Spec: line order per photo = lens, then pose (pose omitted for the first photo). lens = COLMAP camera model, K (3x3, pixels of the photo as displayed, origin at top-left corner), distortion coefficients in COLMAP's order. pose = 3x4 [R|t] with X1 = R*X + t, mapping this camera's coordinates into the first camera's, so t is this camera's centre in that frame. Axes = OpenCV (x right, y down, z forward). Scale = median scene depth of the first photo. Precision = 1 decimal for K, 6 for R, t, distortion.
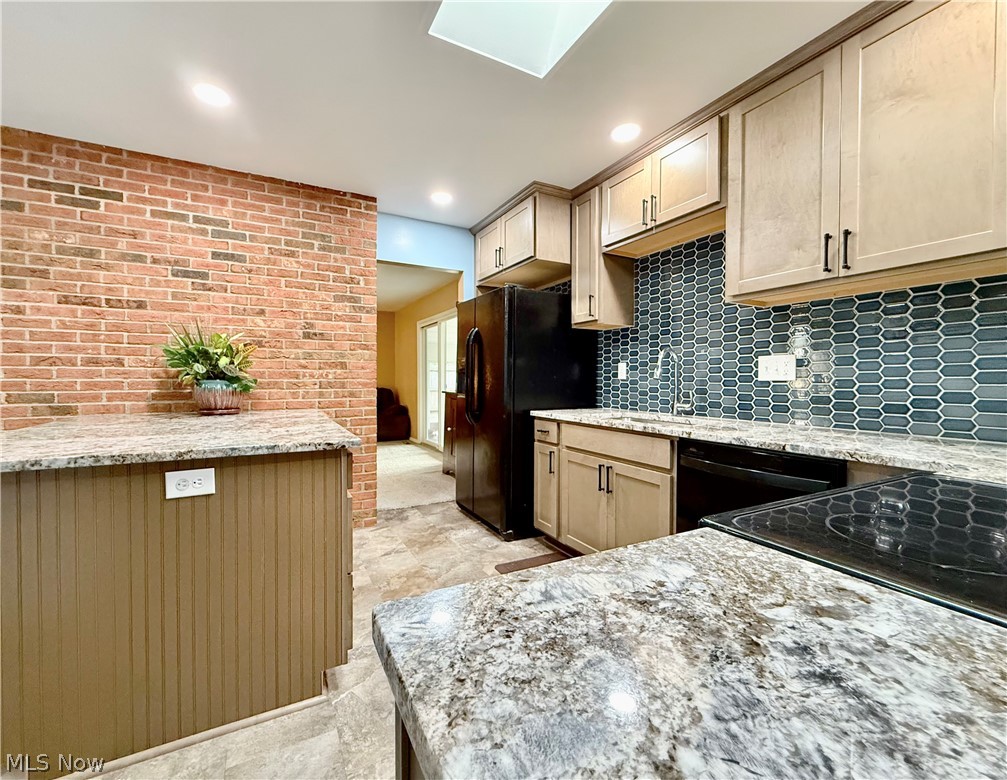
lens RADIAL K [[424.2, 0, 486.0], [0, 424.2, 383.4], [0, 0, 1]] dist [-0.000756, 0.000437]
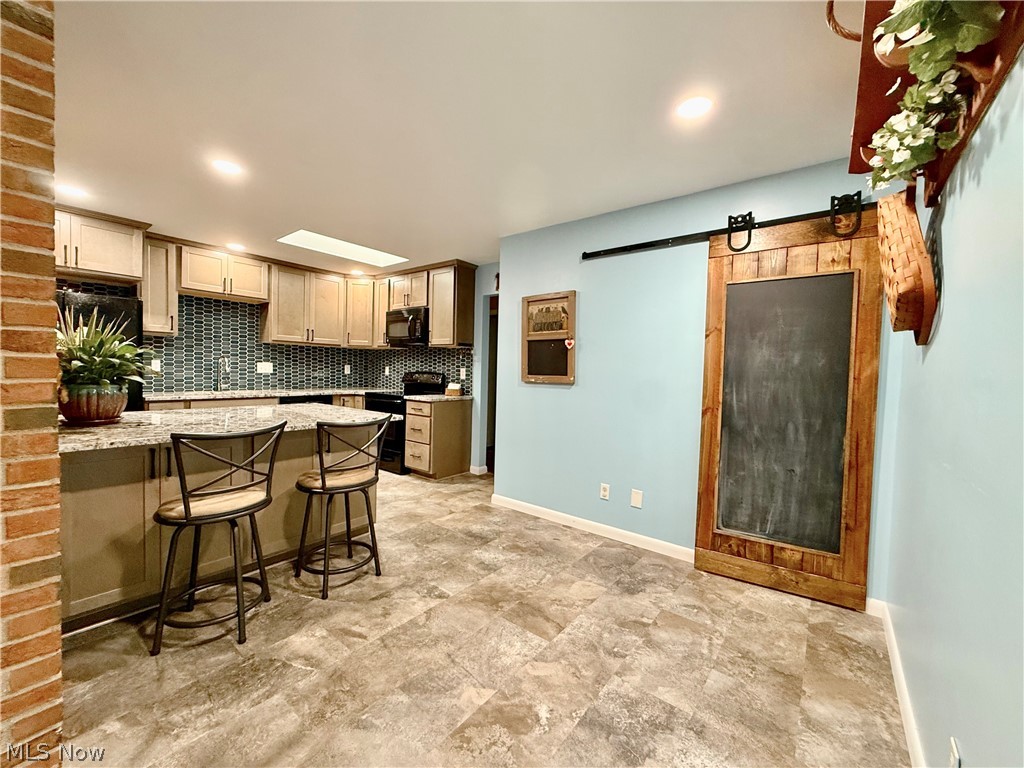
lens RADIAL K [[411.4, 0, 505.5], [0, 411.4, 383.8], [0, 0, 1]] dist [0.000576, 0.000654]
pose [[-0.409018, -0.046701, 0.911331, -1.663784], [-0.018262, 0.998908, 0.042992, -0.057129], [-0.912344, 0.000942, -0.409424, 0.558253]]
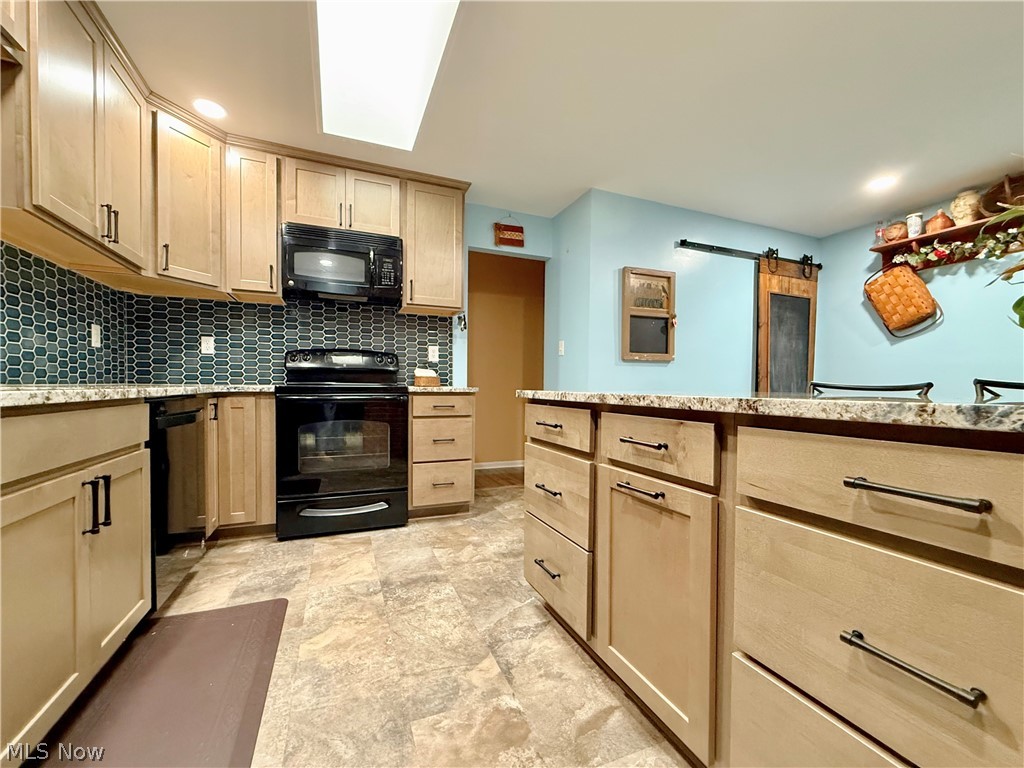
lens RADIAL K [[411.4, 0, 507.4], [0, 411.4, 394.0], [0, 0, 1]] dist [0.000576, 0.000654]
pose [[-0.995652, -0.016198, 0.091727, -0.216343], [-0.013160, 0.999348, 0.033629, 0.058475], [-0.092212, 0.032275, -0.995216, 1.216239]]
